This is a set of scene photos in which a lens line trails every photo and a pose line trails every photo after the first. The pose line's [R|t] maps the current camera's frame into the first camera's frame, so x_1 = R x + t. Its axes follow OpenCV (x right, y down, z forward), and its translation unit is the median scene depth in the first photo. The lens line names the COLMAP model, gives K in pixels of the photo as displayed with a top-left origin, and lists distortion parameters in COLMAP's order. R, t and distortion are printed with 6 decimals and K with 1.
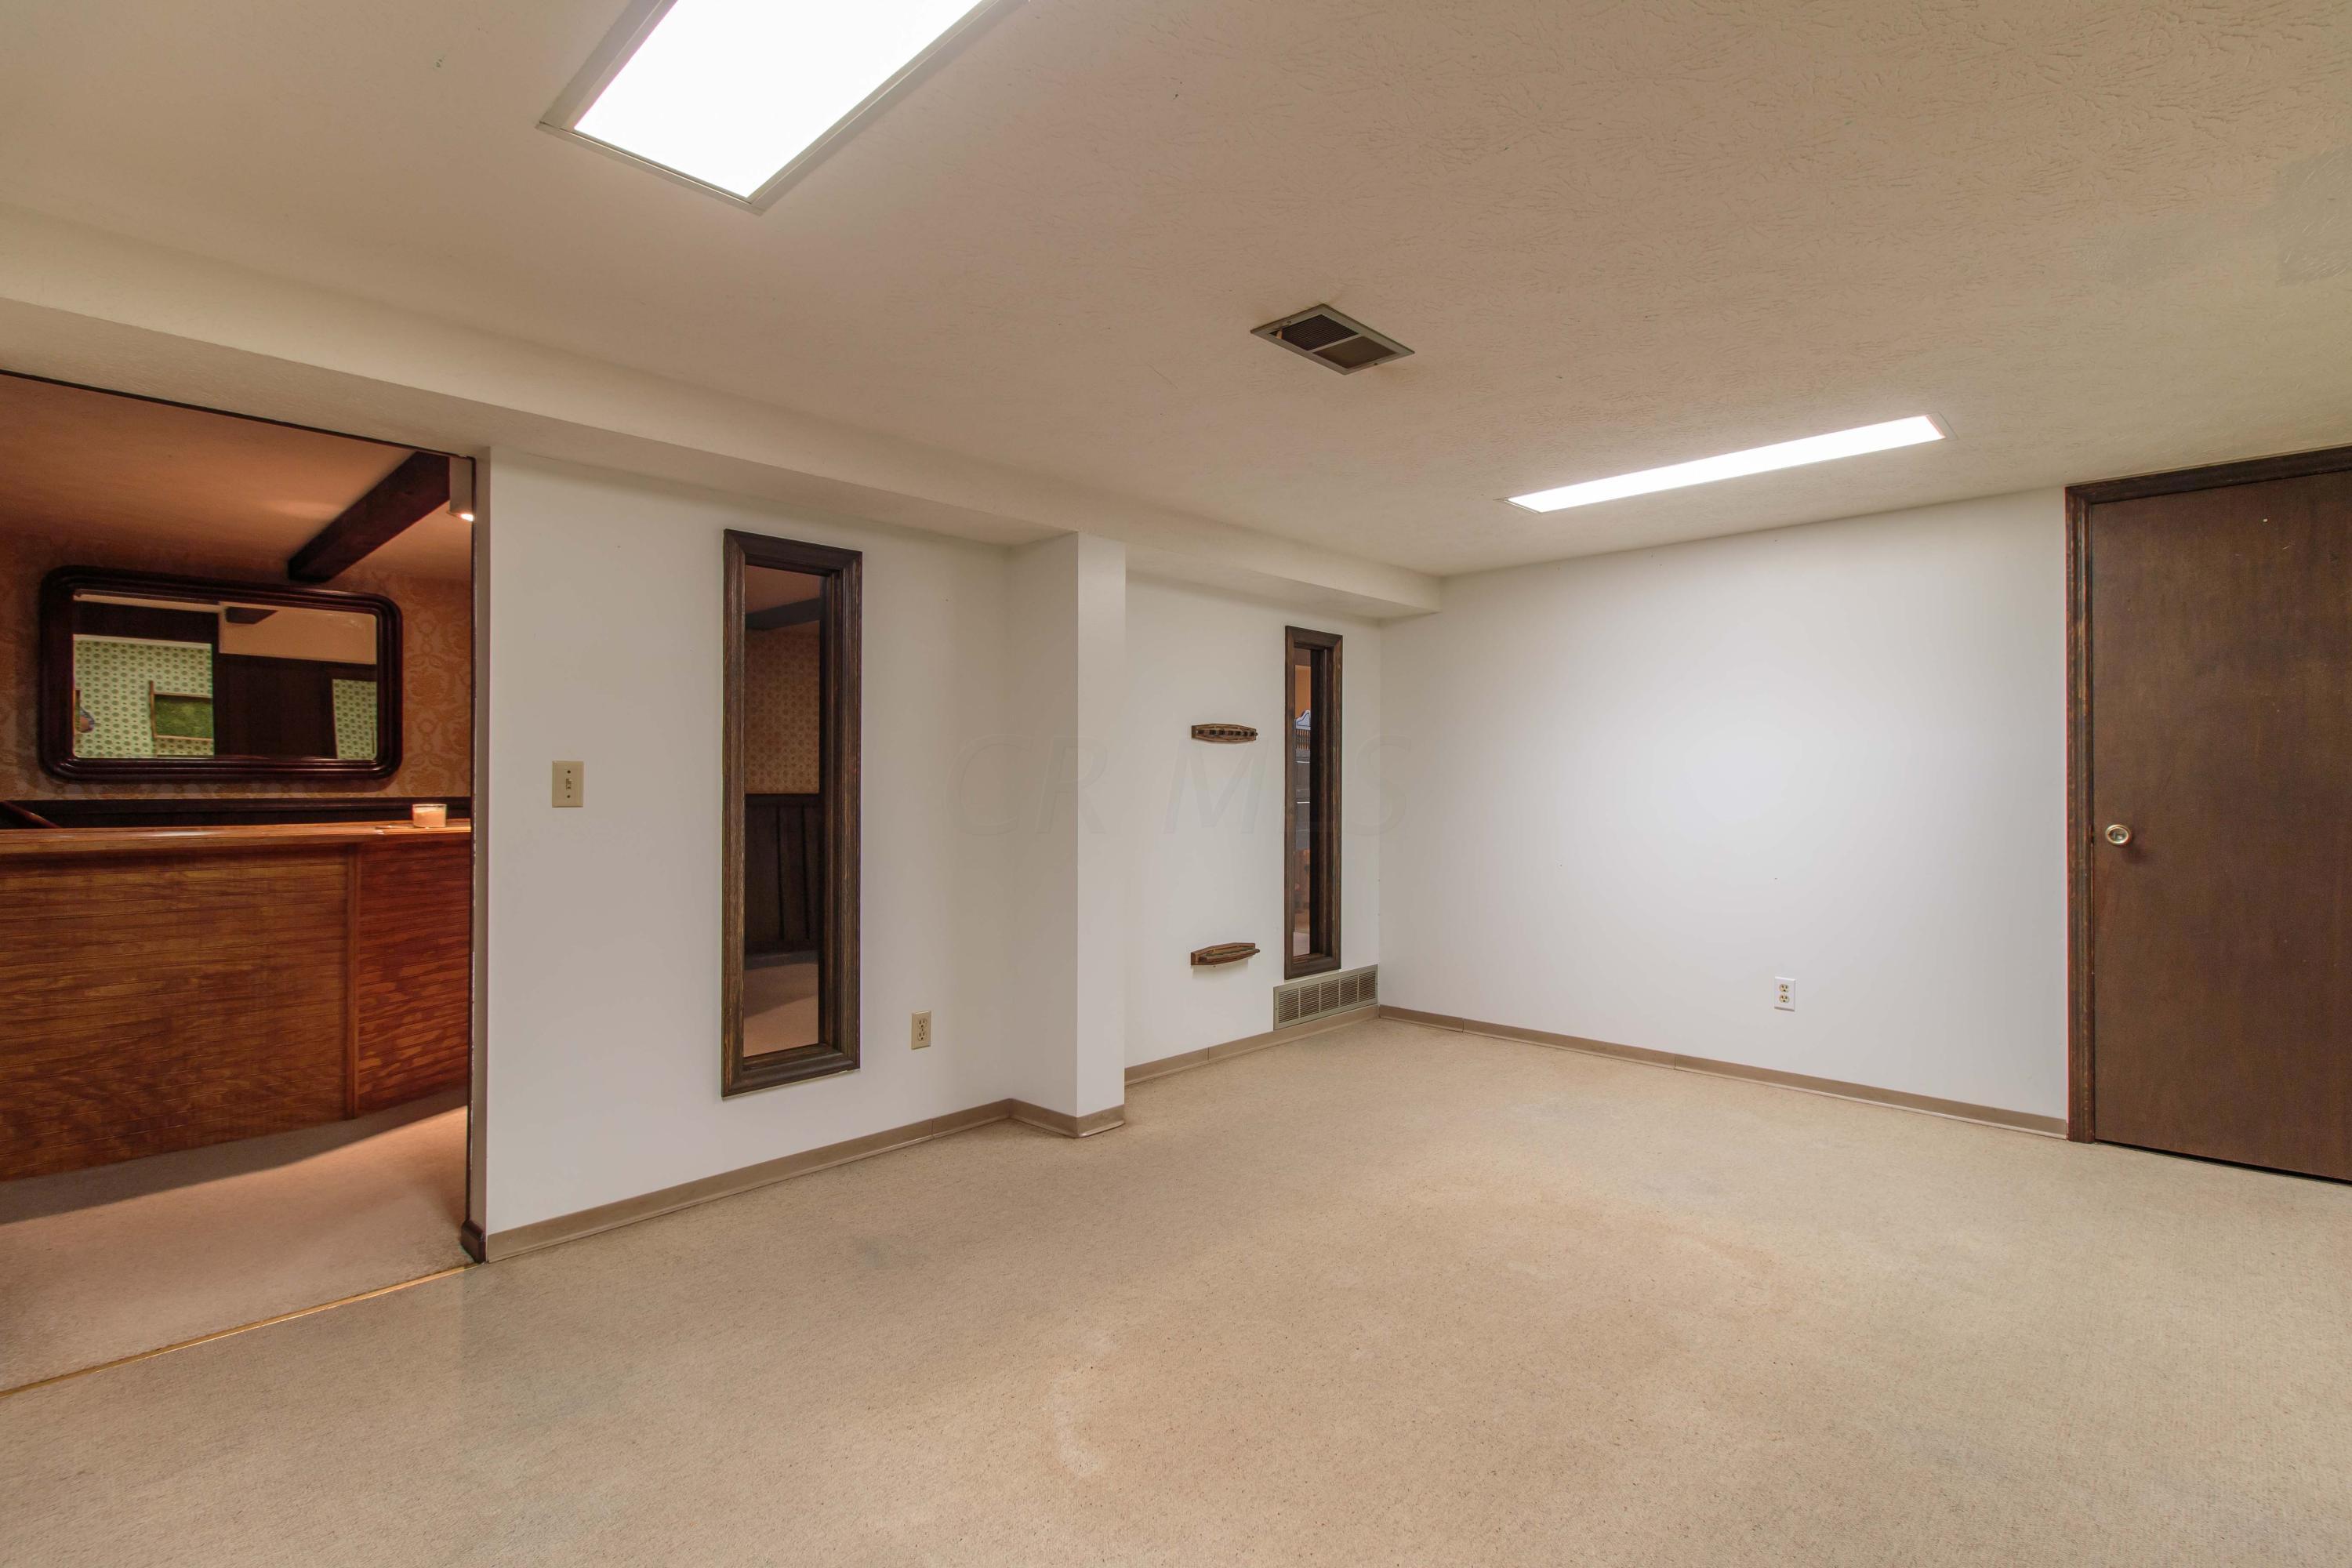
lens RADIAL K [[1097.0, 0, 1189.1], [0, 1097.0, 766.2], [0, 0, 1]] dist [0.000159, -0.000173]
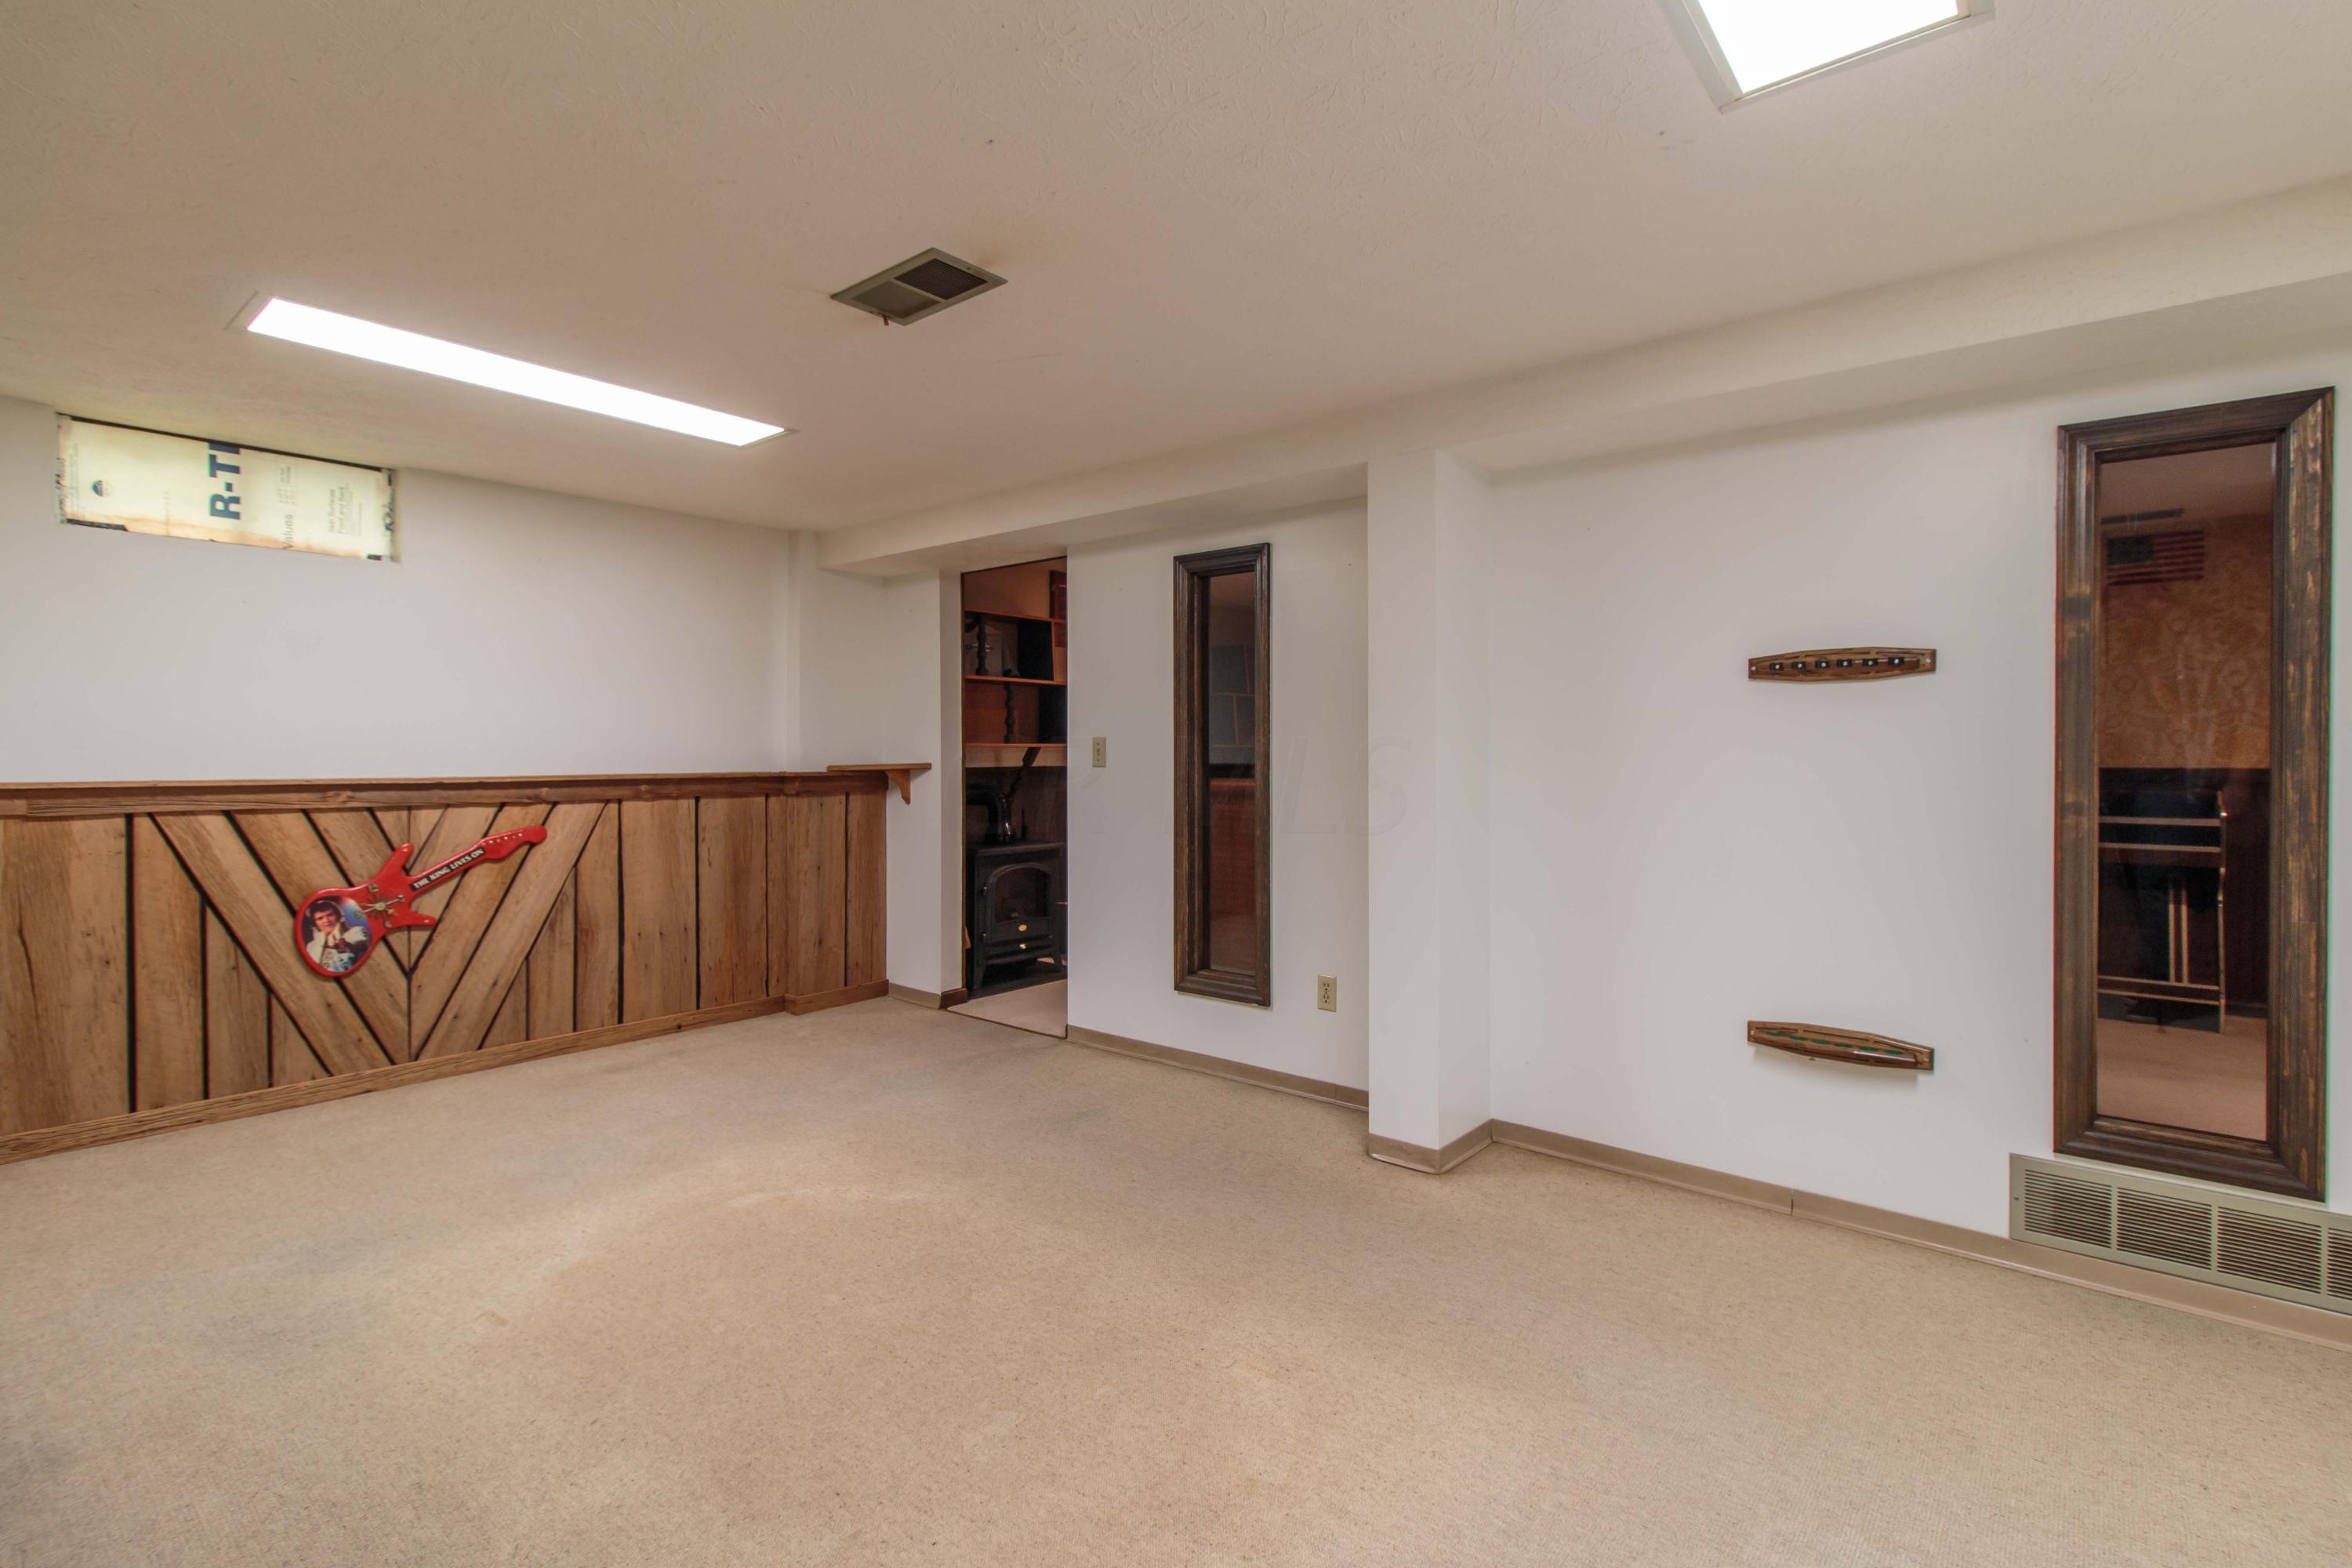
lens RADIAL K [[1097.0, 0, 1189.1], [0, 1097.0, 766.2], [0, 0, 1]] dist [0.000159, -0.000173]
pose [[0.061725, 0.011502, -0.998027, 0.753103], [0.014846, 0.999812, 0.012440, 0.014066], [0.997983, -0.015584, 0.061543, 0.797882]]
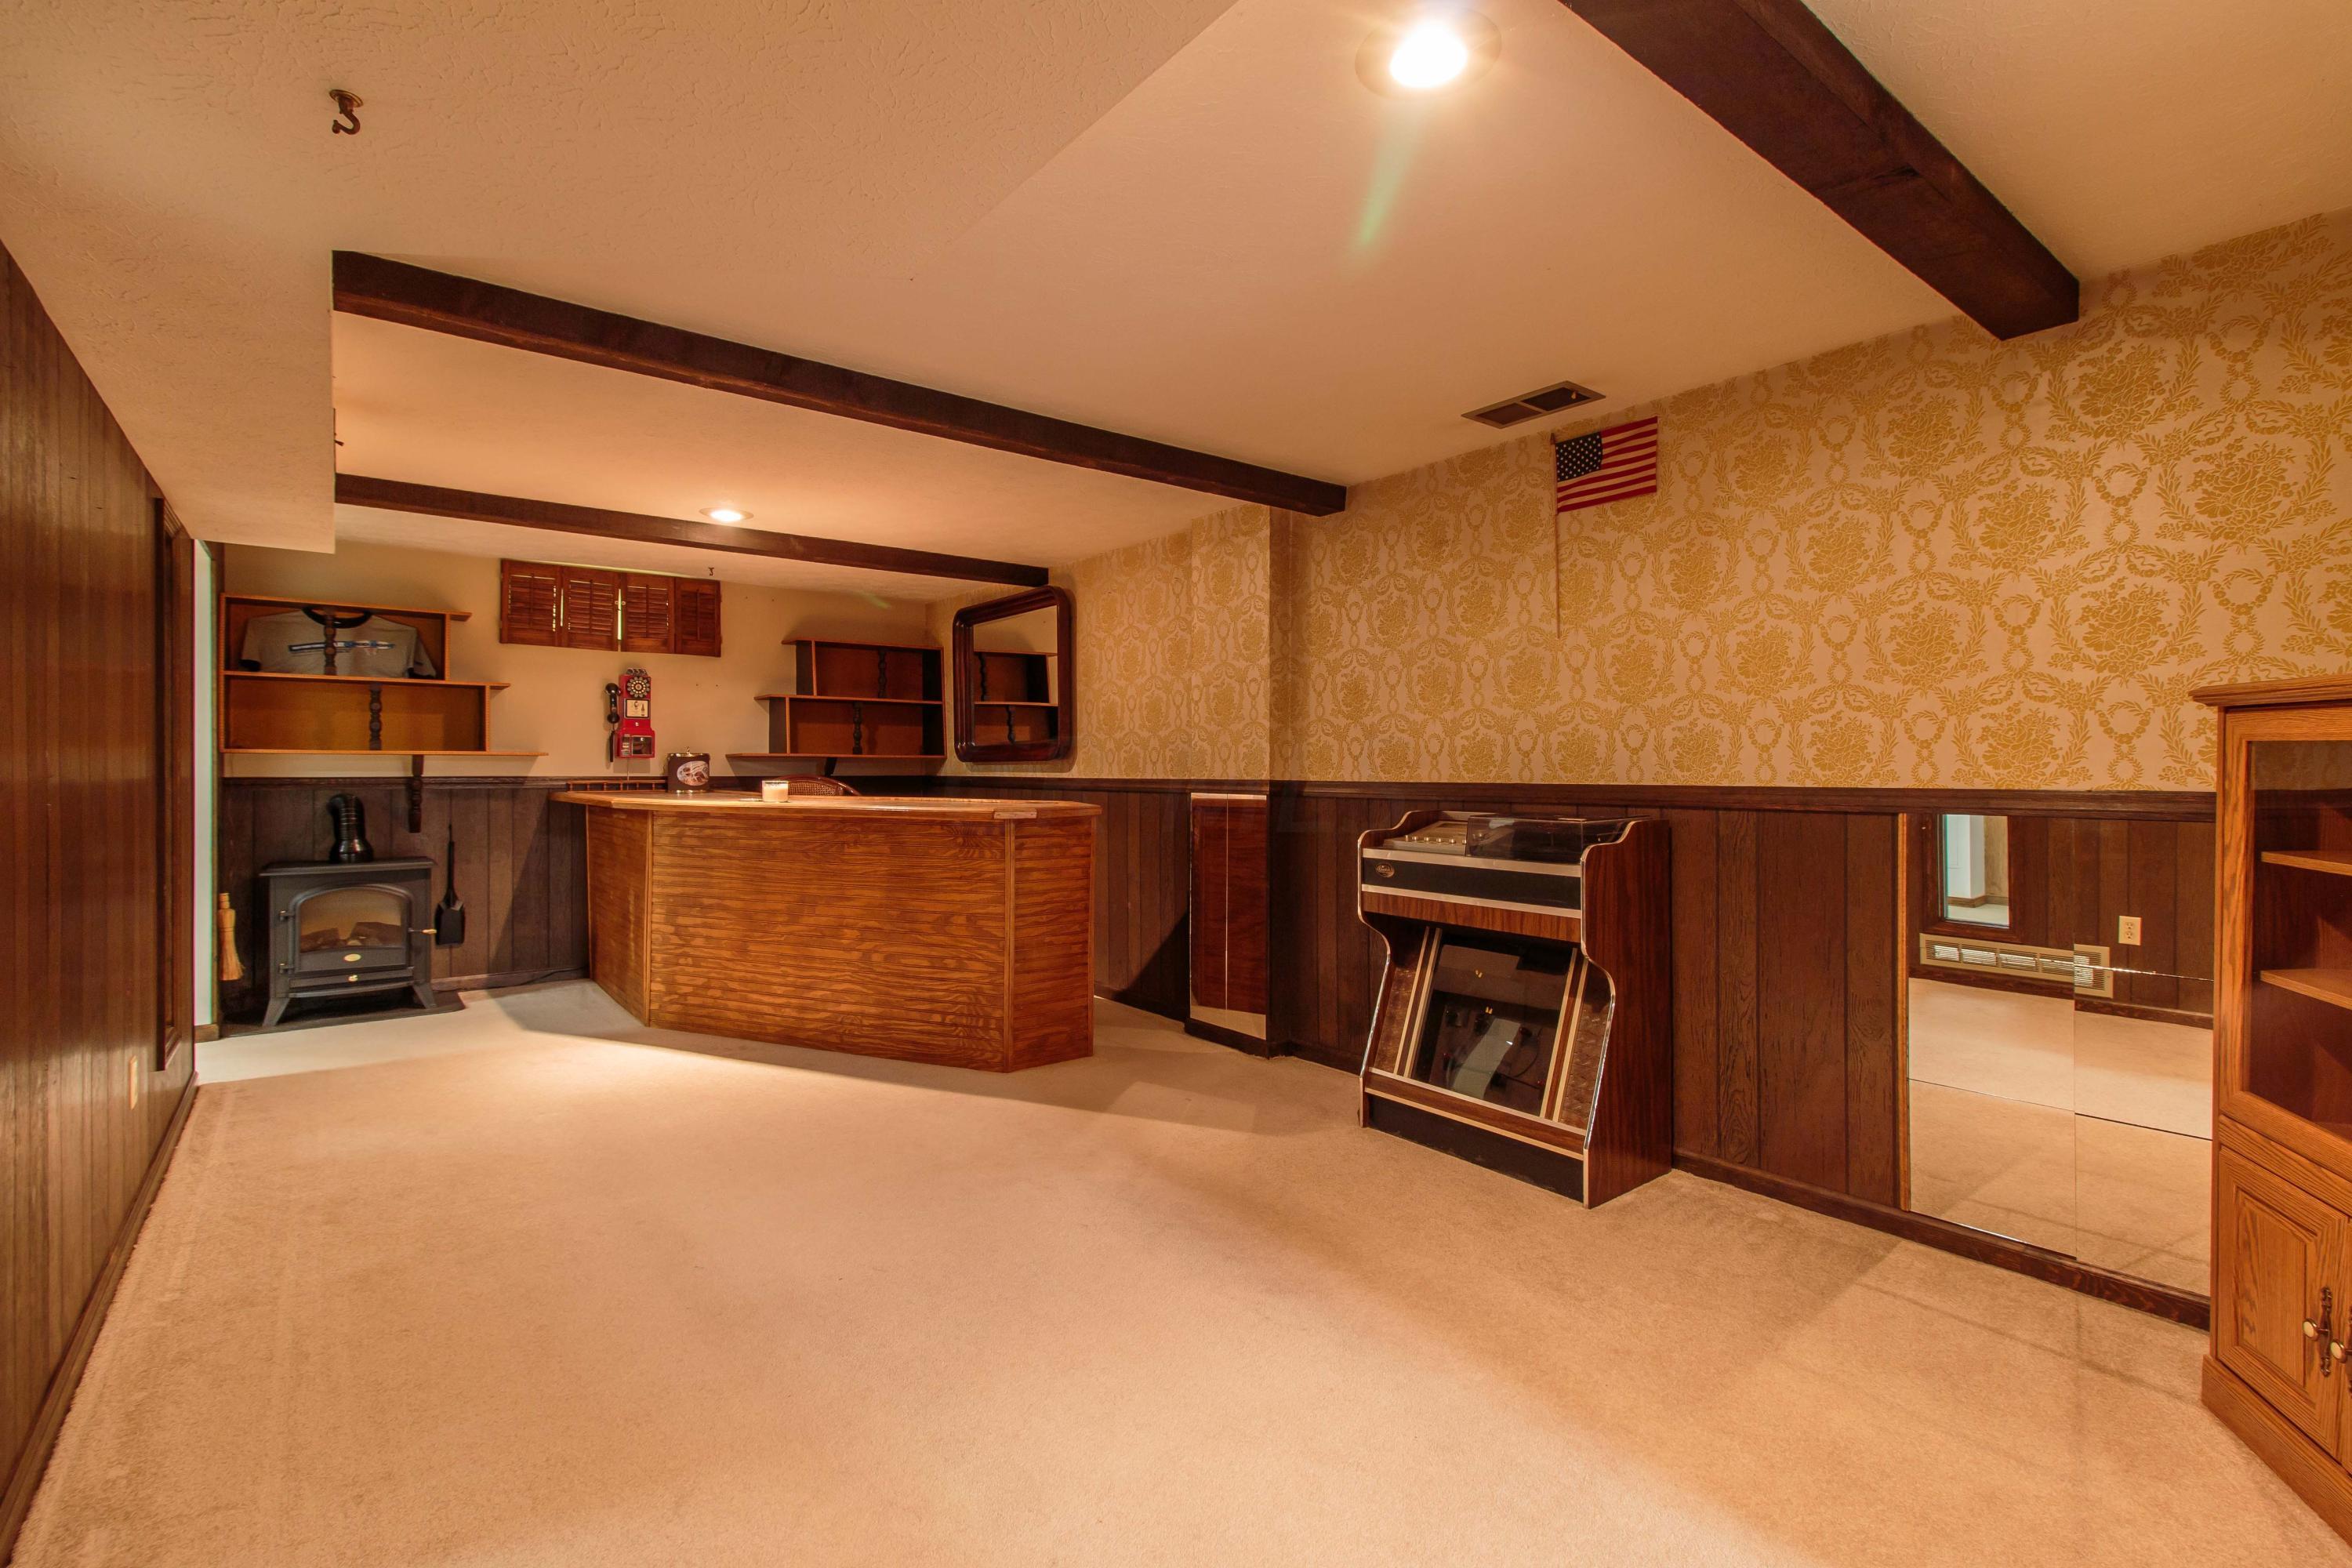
lens RADIAL K [[1097.0, 0, 1189.1], [0, 1097.0, 766.2], [0, 0, 1]] dist [0.000159, -0.000173]
pose [[-0.156285, -0.001441, -0.987711, 0.404847], [0.013141, 0.999907, -0.003538, 0.035051], [0.987625, -0.013533, -0.156251, 1.885361]]
